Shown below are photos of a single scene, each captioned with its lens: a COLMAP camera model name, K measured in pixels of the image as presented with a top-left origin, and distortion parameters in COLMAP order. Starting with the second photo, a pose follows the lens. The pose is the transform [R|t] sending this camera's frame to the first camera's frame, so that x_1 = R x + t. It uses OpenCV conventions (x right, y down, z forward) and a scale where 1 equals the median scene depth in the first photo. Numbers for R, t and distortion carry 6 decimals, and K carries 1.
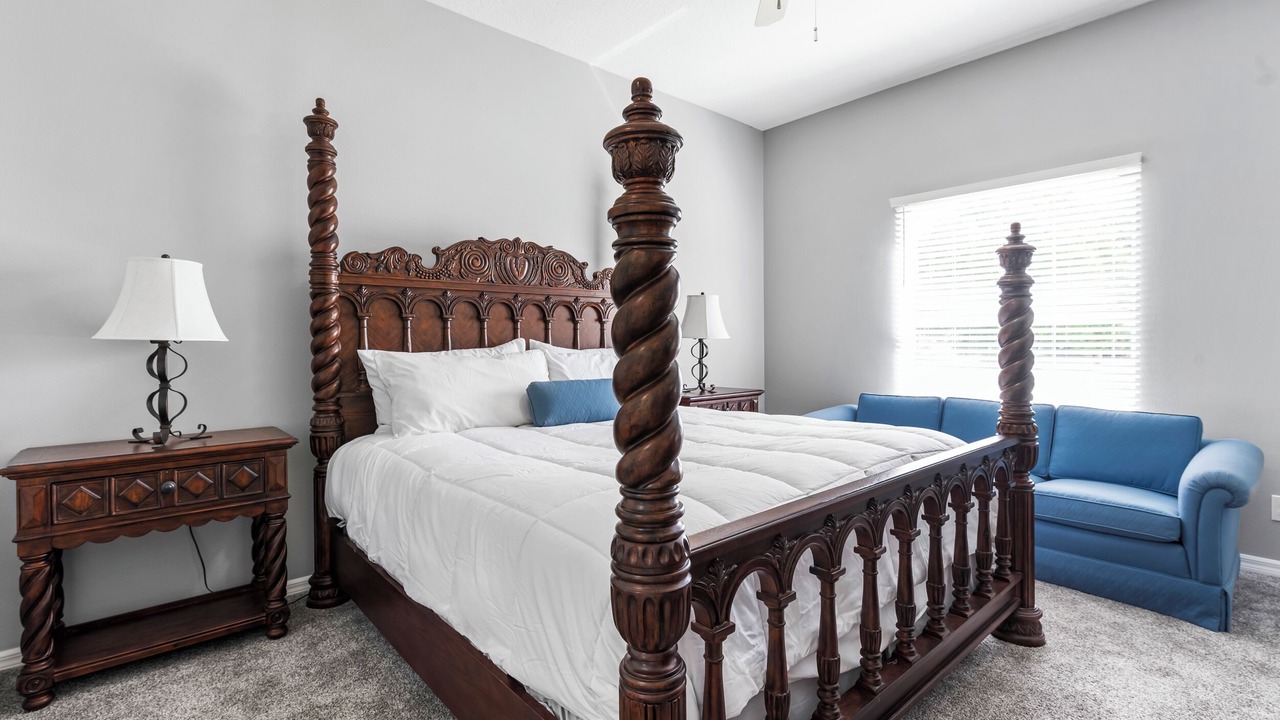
lens RADIAL K [[563.2, 0, 633.9], [0, 563.2, 350.0], [0, 0, 1]] dist [0.002170, 0.000380]
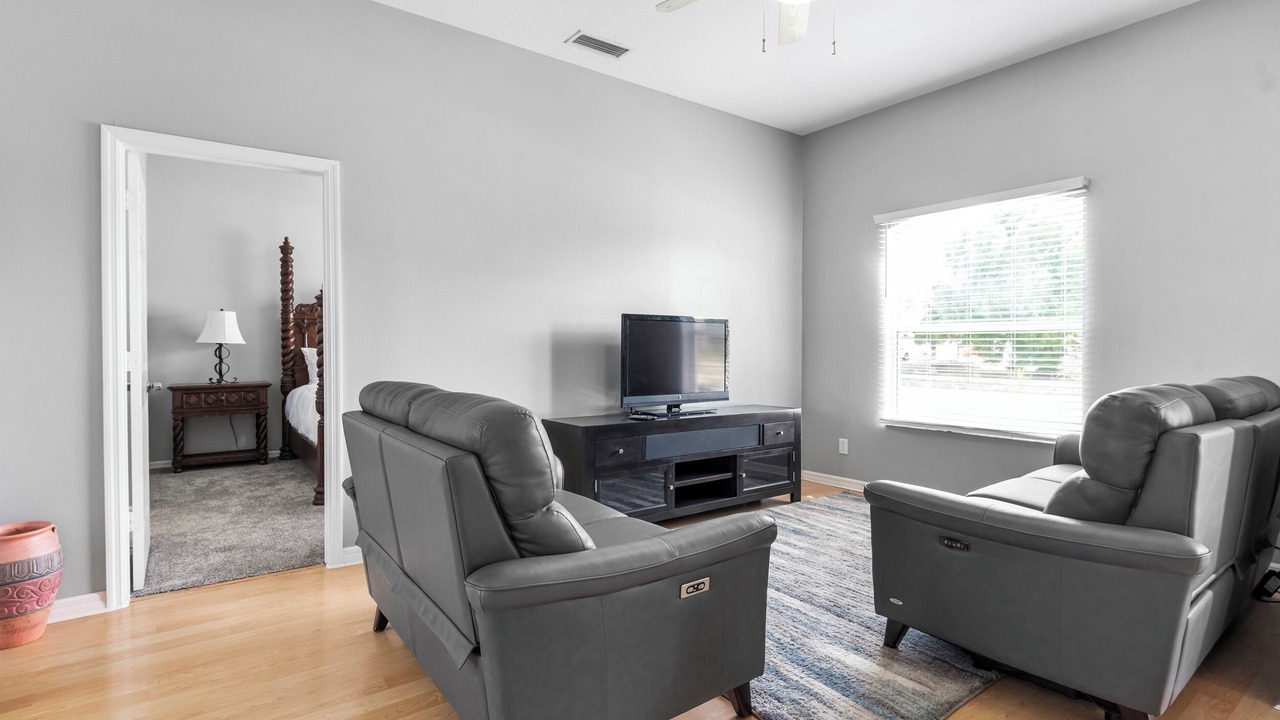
lens RADIAL K [[604.8, 0, 643.4], [0, 604.8, 352.8], [0, 0, 1]] dist [-0.000587, 0.000001]
pose [[0.996329, 0.002089, -0.085584, 1.095084], [-0.002923, 0.999949, -0.009624, 0.040421], [0.085559, 0.009839, 0.996285, -1.309680]]
